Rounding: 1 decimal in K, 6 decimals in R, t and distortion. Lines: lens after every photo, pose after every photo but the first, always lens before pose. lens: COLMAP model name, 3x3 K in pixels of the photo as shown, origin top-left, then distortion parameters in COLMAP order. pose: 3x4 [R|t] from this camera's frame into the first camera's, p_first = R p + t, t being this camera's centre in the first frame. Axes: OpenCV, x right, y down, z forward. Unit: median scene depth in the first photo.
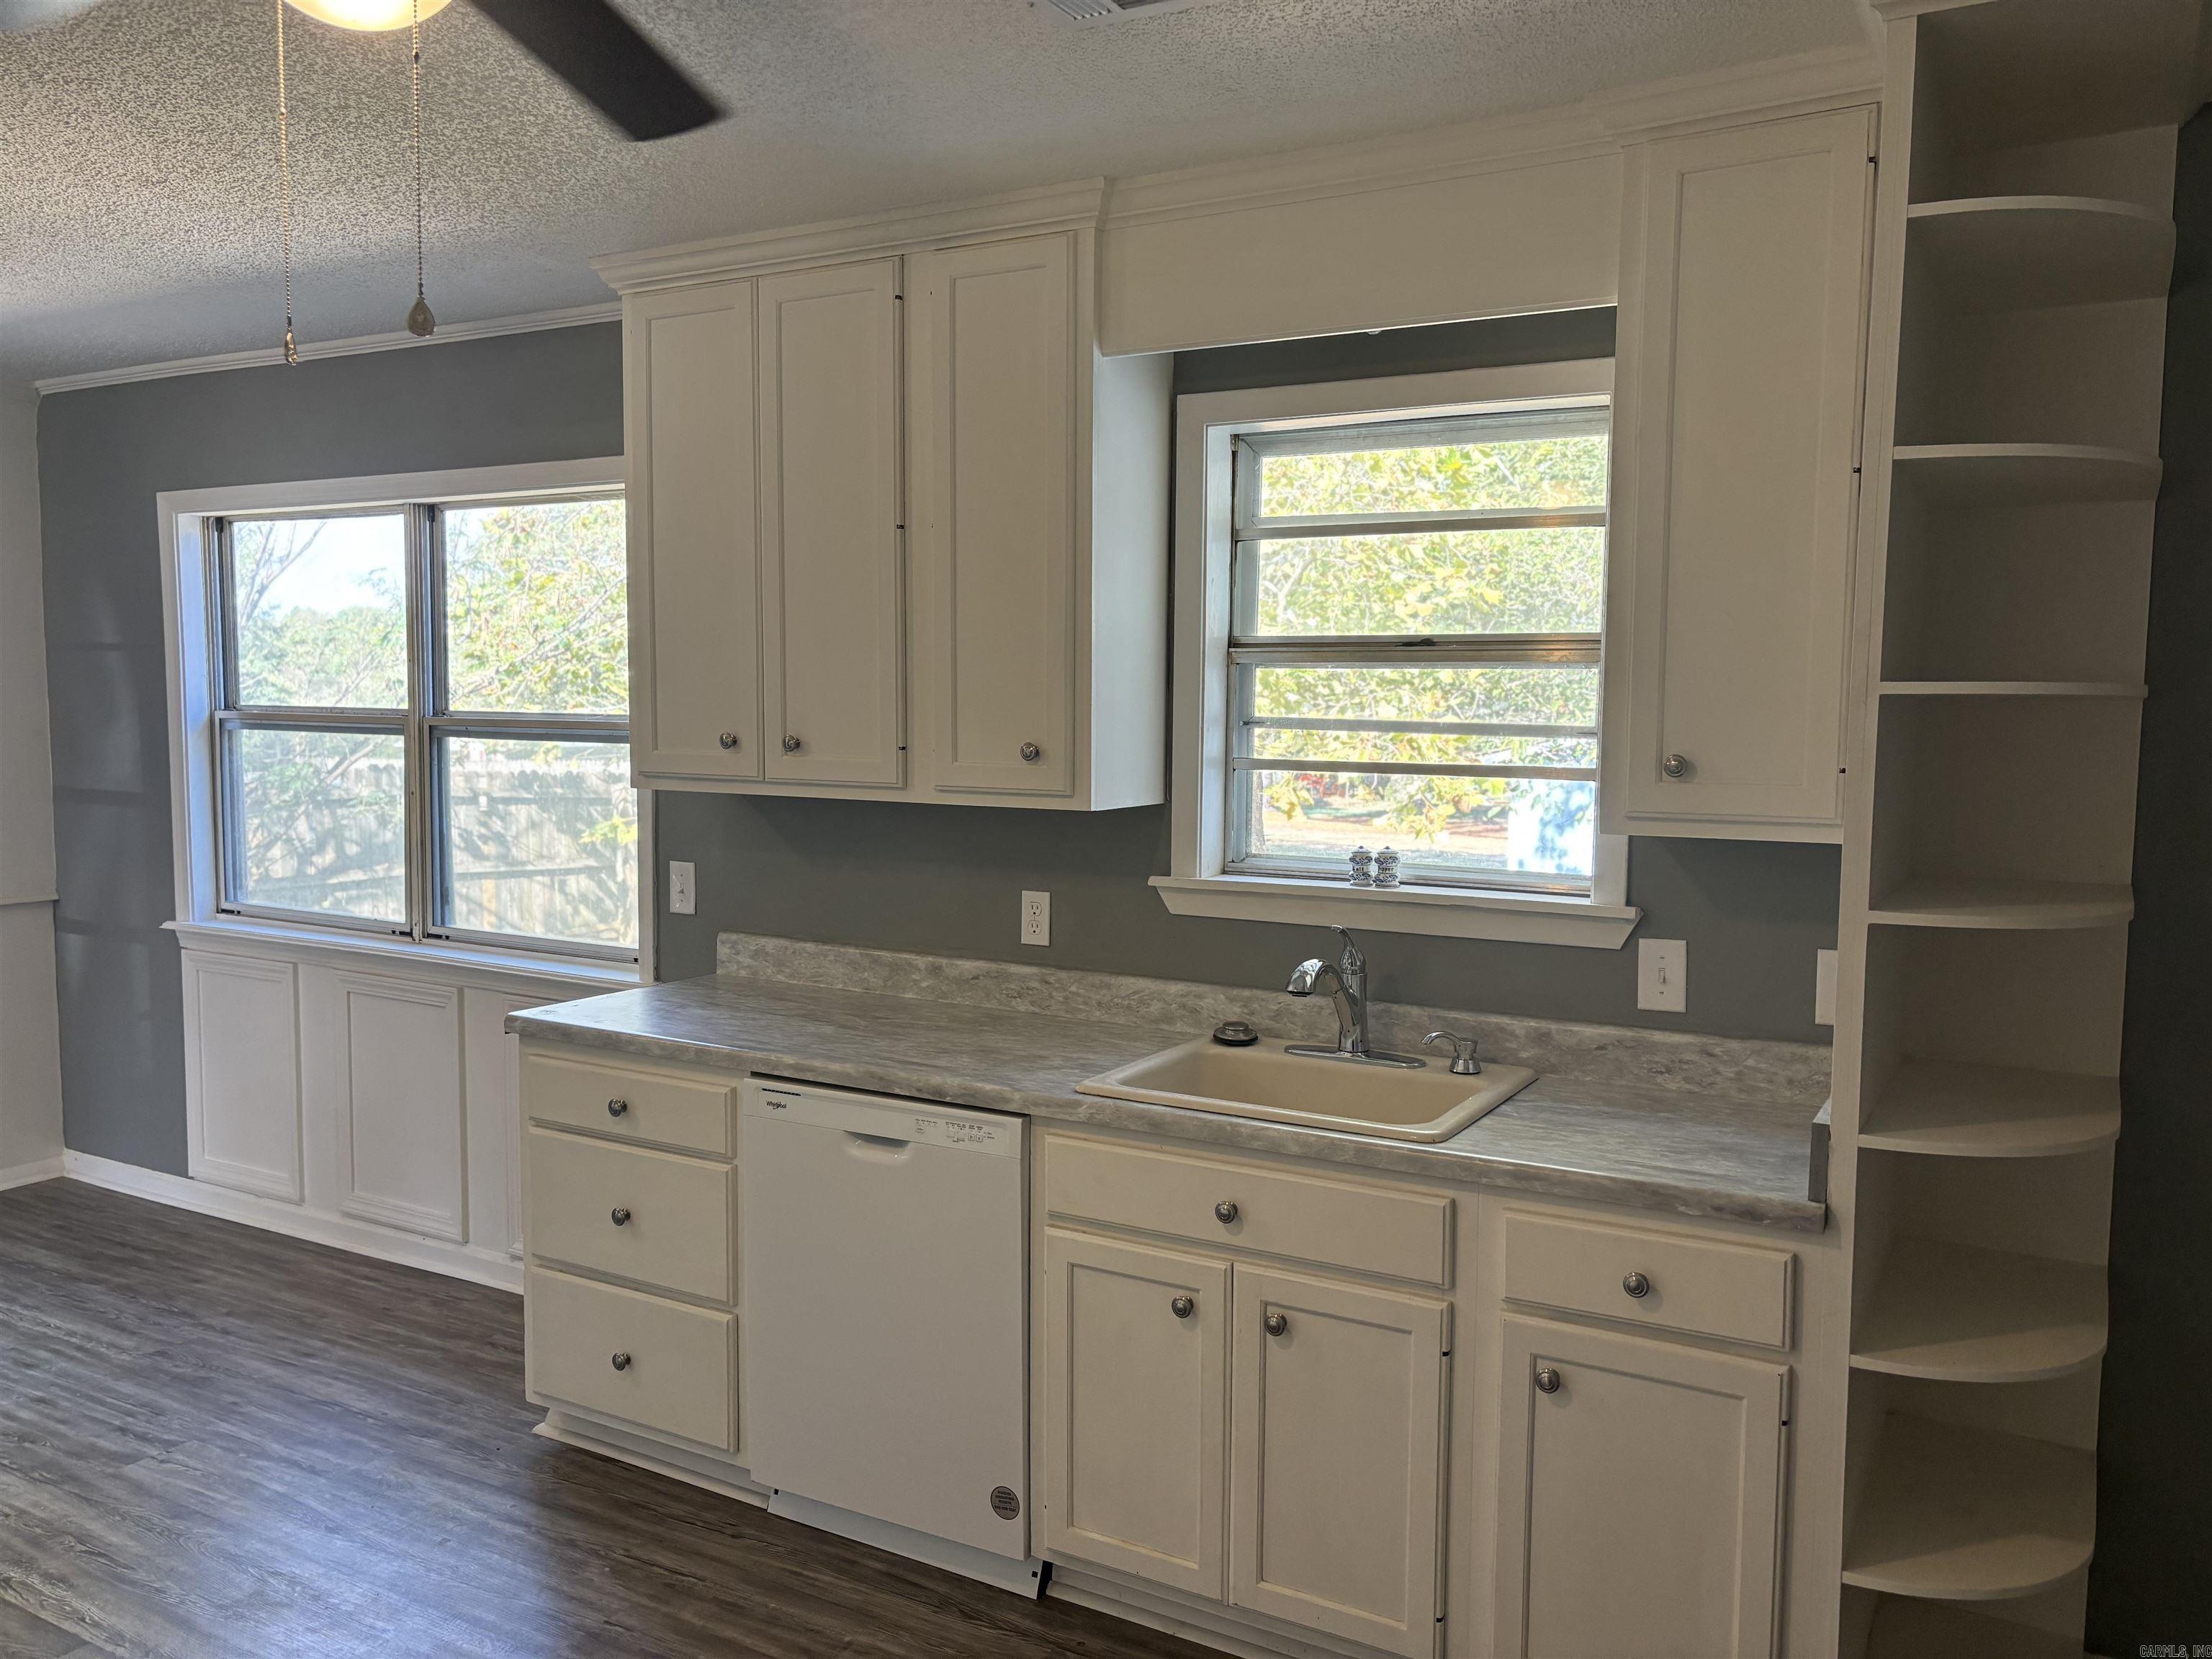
lens RADIAL K [[1658.6, 0, 1139.9], [0, 1658.6, 847.6], [0, 0, 1]] dist [0.073505, -0.100847]
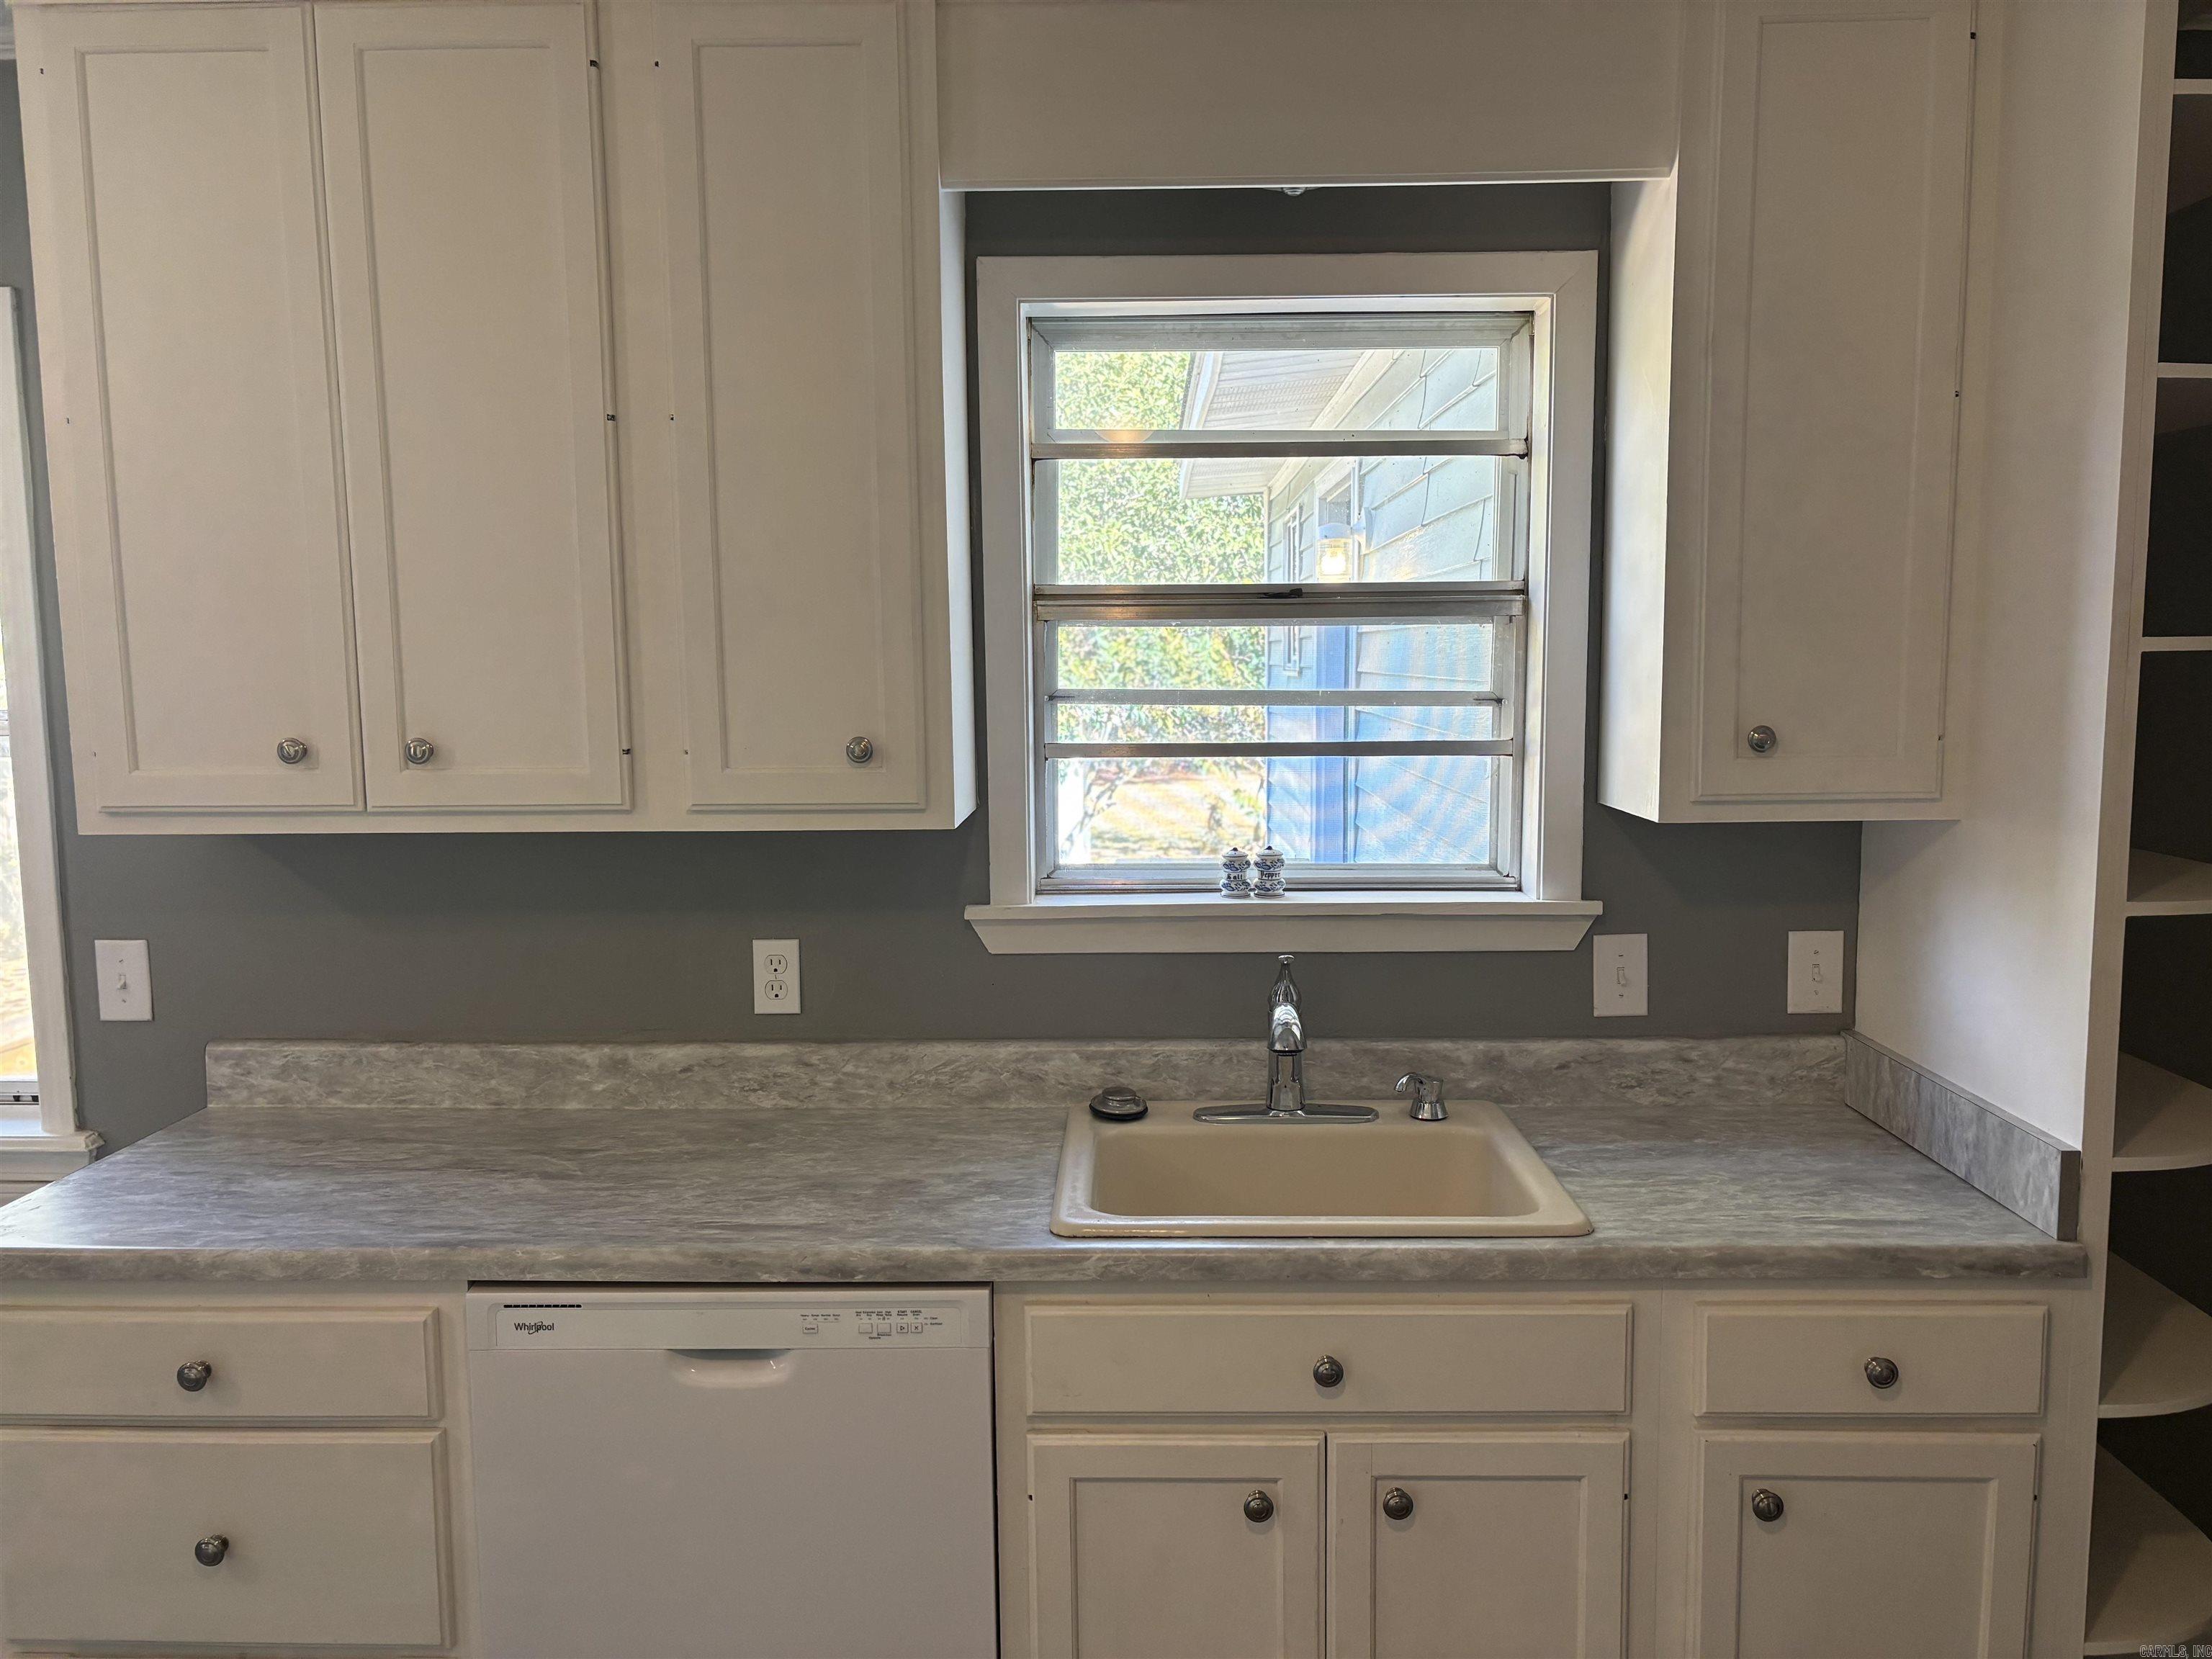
lens RADIAL K [[1658.6, 0, 1139.9], [0, 1658.6, 847.6], [0, 0, 1]] dist [0.073505, -0.100847]
pose [[0.883463, -0.073203, 0.462746, -0.270200], [0.059230, 0.997244, 0.044675, -0.038604], [-0.464742, -0.012061, 0.885364, 0.303557]]
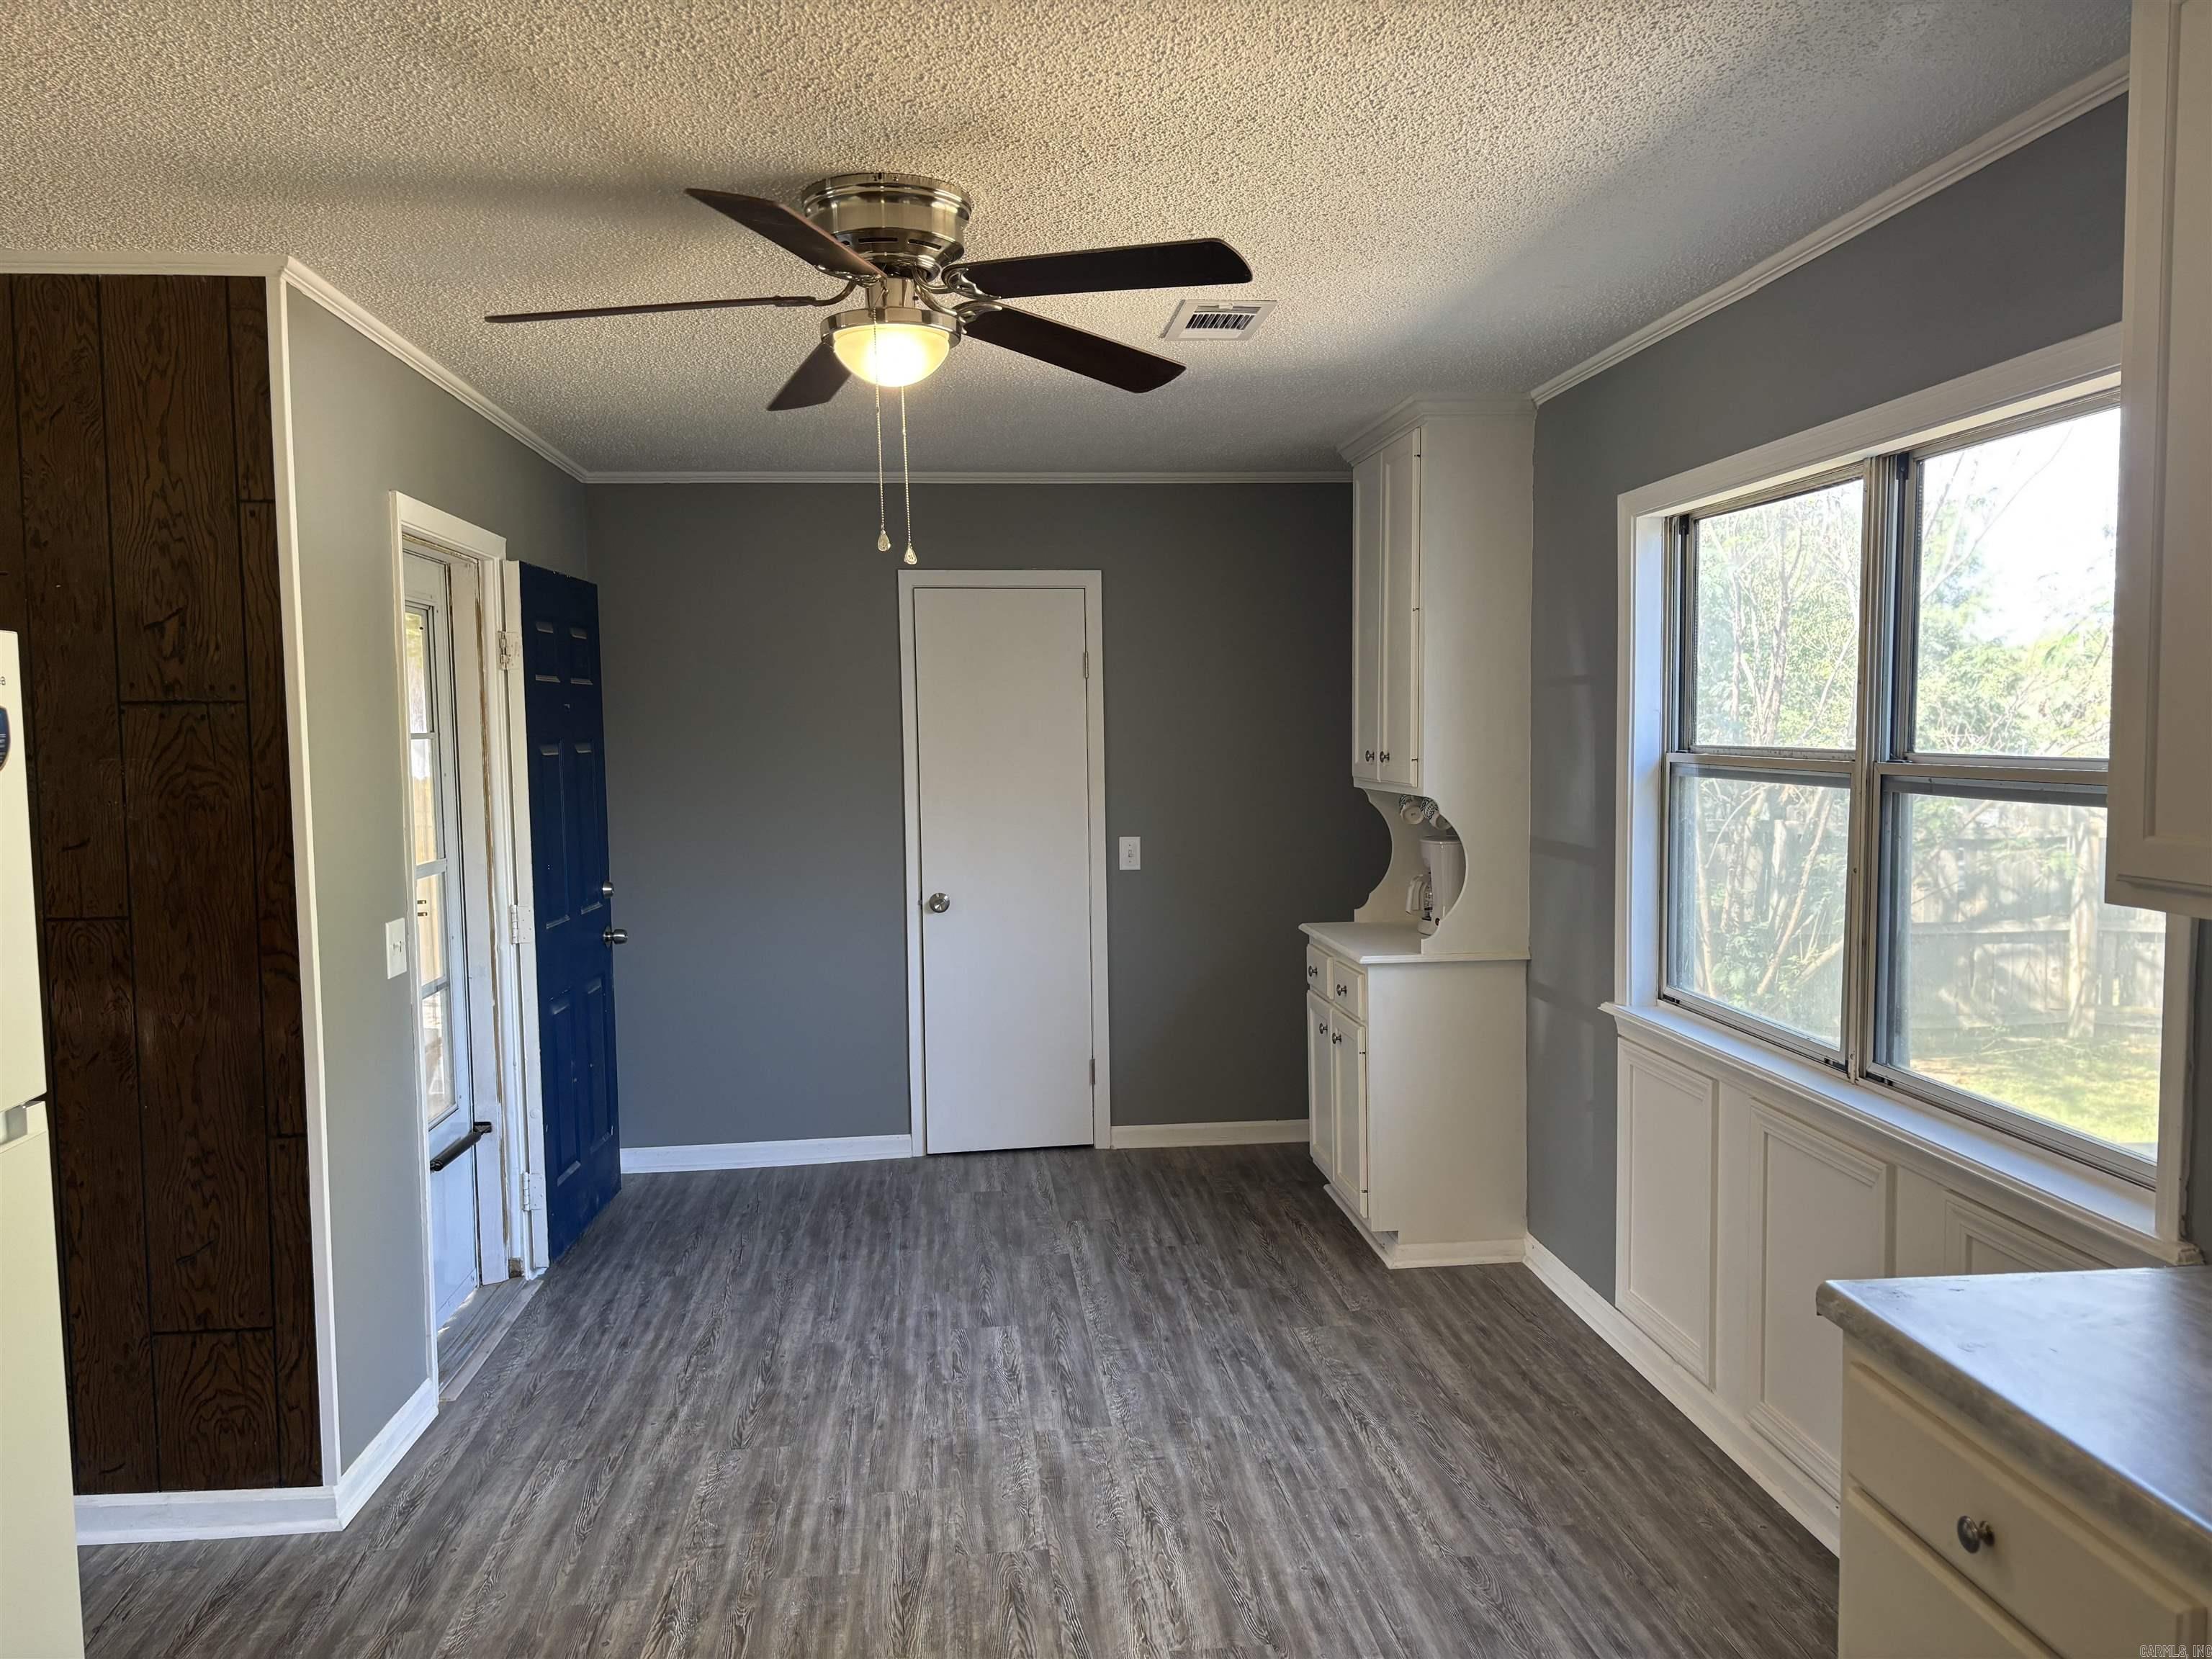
lens RADIAL K [[1658.6, 0, 1139.9], [0, 1658.6, 847.6], [0, 0, 1]] dist [0.073505, -0.100847]
pose [[0.574168, 0.044030, -0.817552, -0.043678], [-0.056361, 0.998310, 0.014183, -0.047742], [0.816795, 0.037935, 0.575680, 0.473699]]
